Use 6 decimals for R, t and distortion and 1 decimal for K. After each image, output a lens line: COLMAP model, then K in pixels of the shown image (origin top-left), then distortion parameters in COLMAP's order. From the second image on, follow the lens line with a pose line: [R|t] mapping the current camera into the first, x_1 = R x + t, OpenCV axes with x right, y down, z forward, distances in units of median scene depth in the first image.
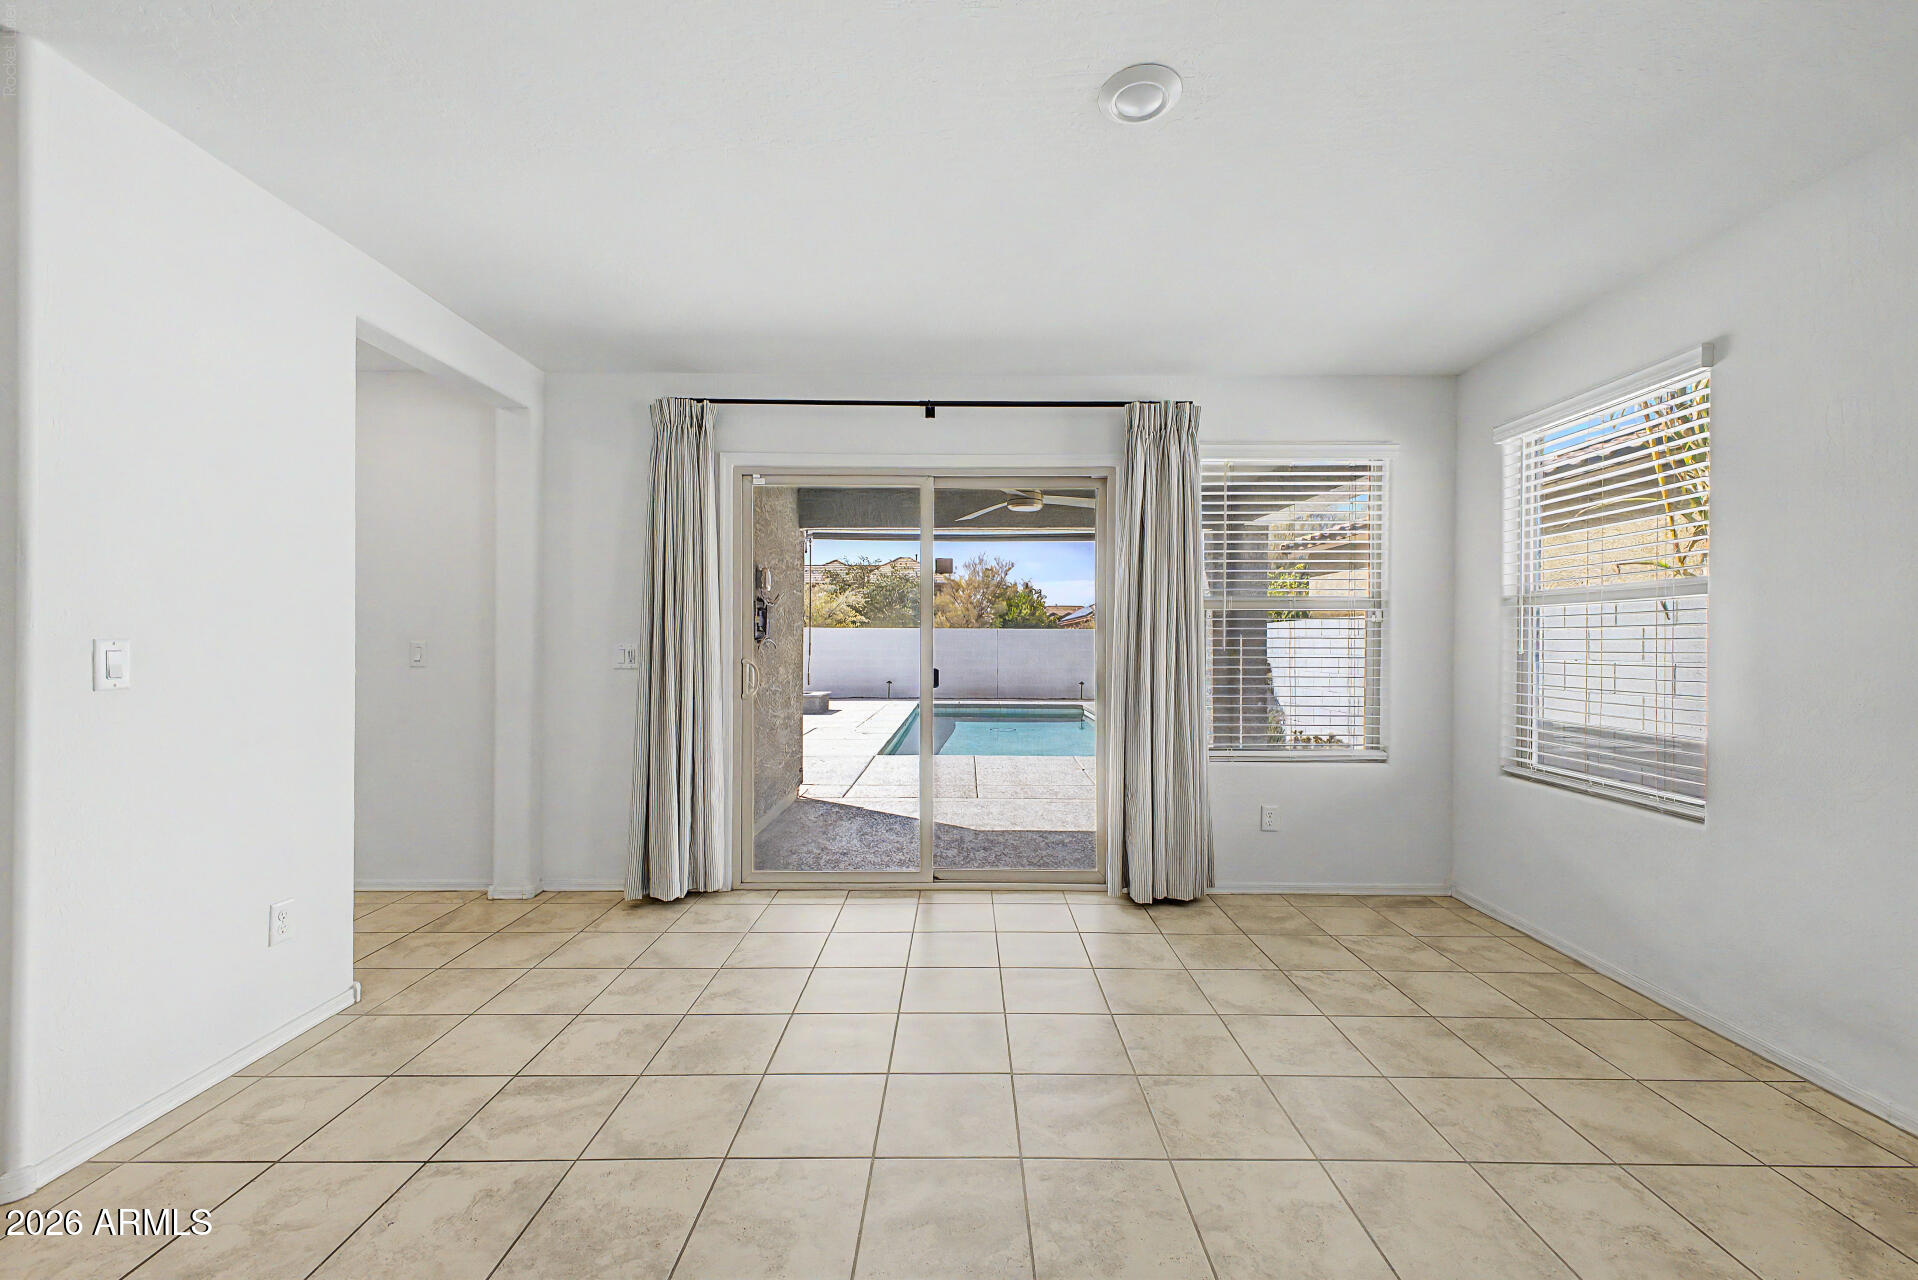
lens RADIAL K [[772.0, 0, 958.7], [0, 772.0, 634.3], [0, 0, 1]] dist [-0.000919, 0.000084]
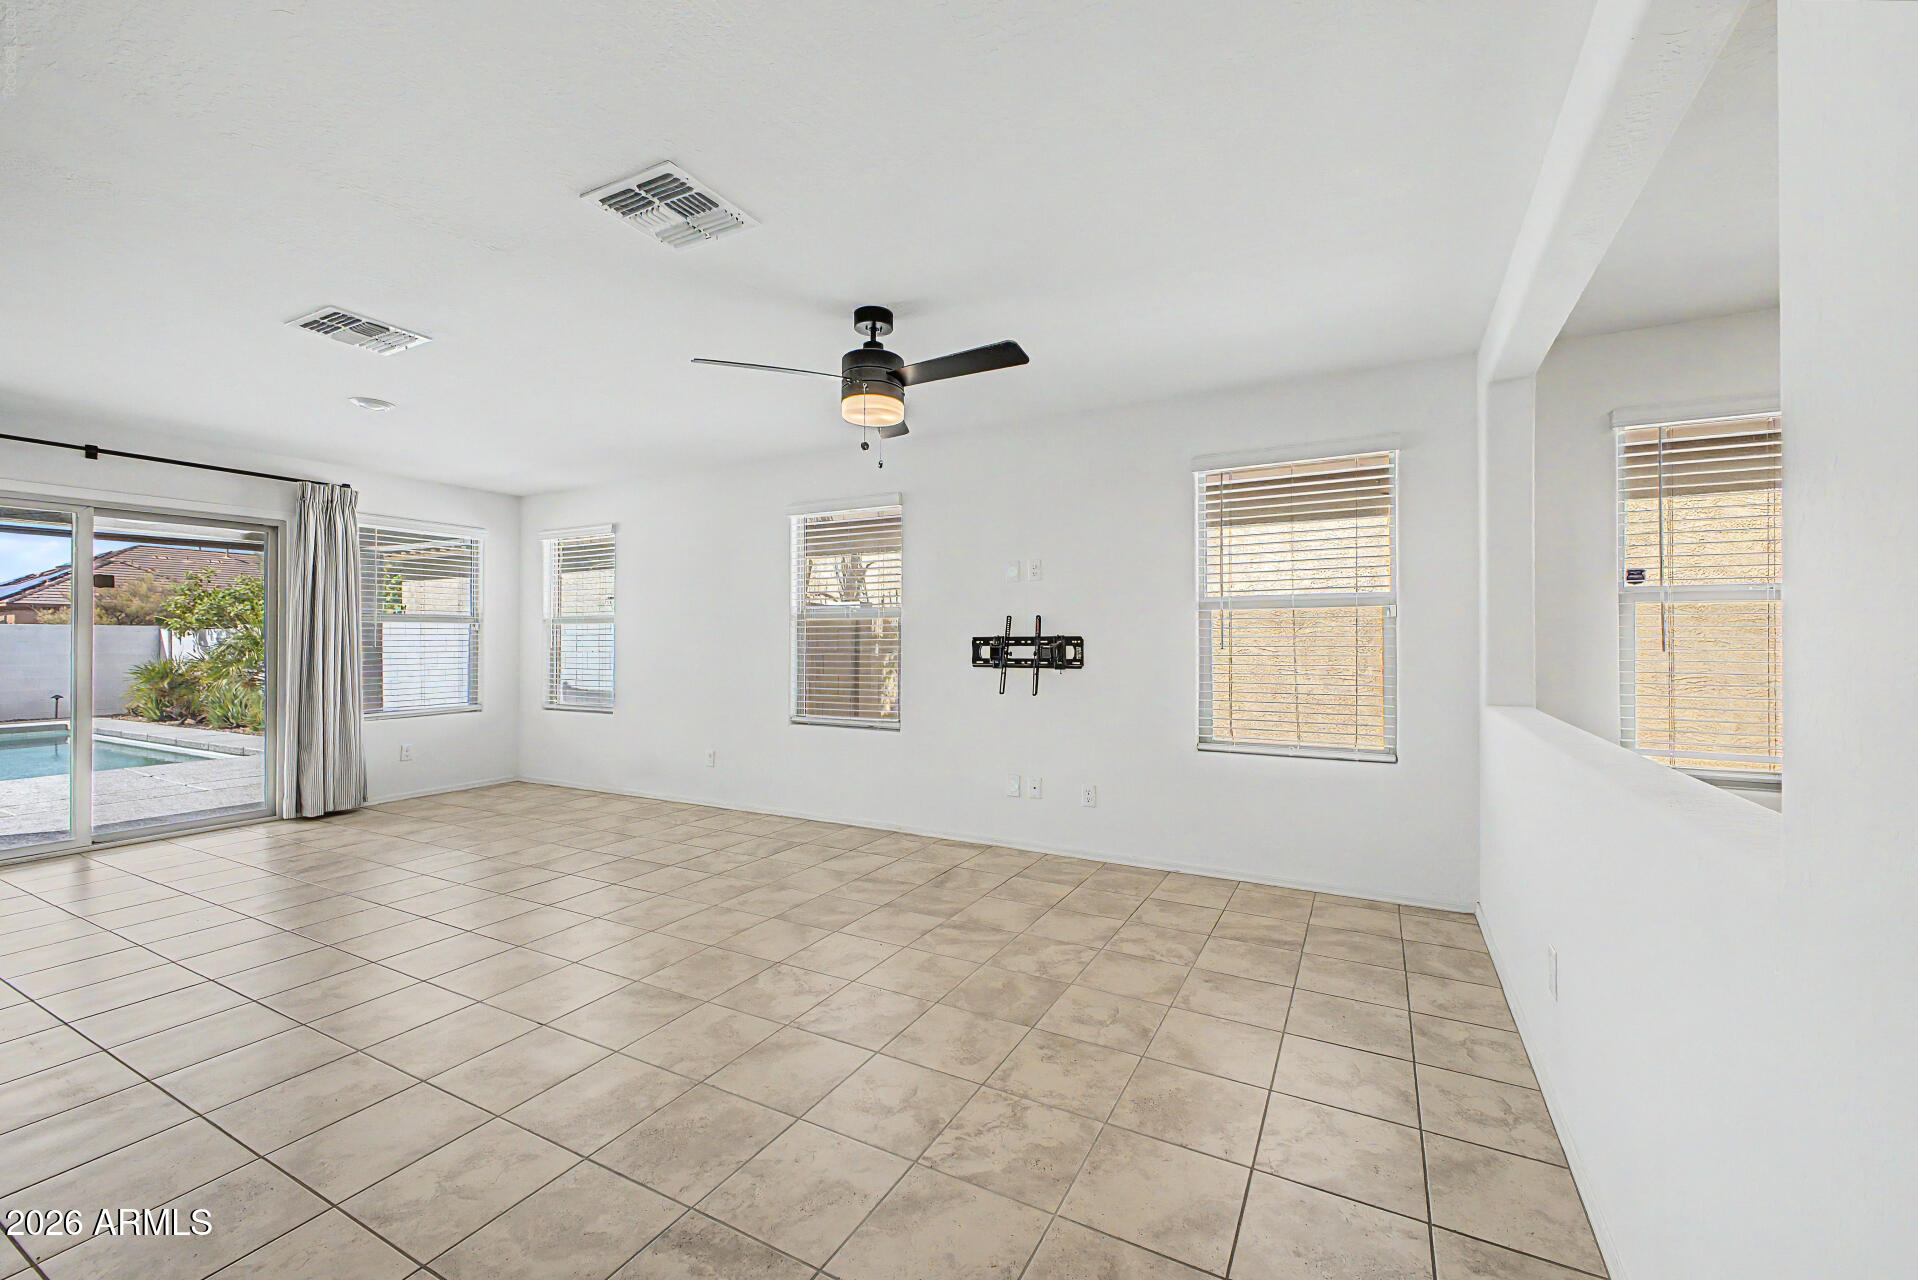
lens RADIAL K [[772.0, 0, 963.5], [0, 772.0, 628.2], [0, 0, 1]] dist [-0.000919, 0.000084]
pose [[0.478257, 0.004260, 0.878209, -0.468091], [-0.003687, 0.999989, -0.002843, -0.021604], [-0.878212, -0.001879, 0.478268, -0.811074]]
